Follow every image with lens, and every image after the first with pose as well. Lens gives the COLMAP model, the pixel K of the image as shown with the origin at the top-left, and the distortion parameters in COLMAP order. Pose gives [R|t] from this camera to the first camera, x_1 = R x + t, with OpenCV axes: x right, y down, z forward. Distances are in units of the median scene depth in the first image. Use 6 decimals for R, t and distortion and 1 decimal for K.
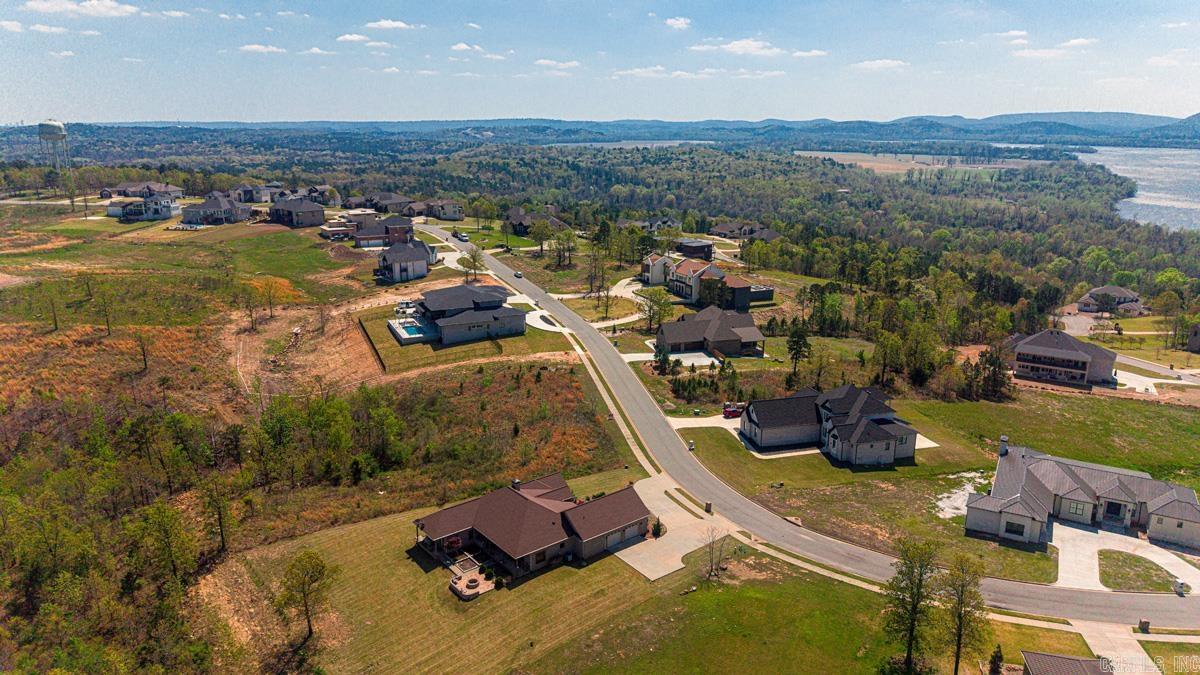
lens RADIAL K [[801.4, 0, 599.5], [0, 801.4, 332.5], [0, 0, 1]] dist [0.046060, -0.063215]
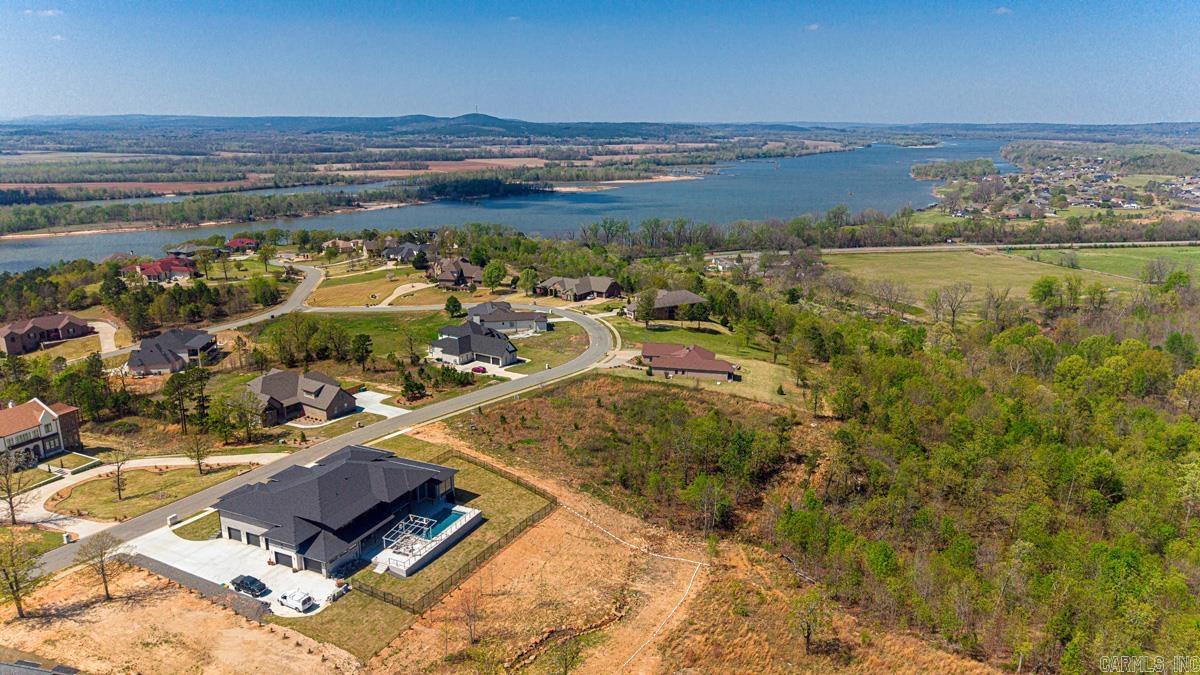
lens RADIAL K [[801.4, 0, 599.5], [0, 801.4, 332.5], [0, 0, 1]] dist [0.046060, -0.063215]
pose [[-0.653317, -0.197093, 0.730980, -0.466503], [0.186019, 0.894132, 0.407339, -0.232972], [-0.733876, 0.402098, -0.547488, 0.740847]]
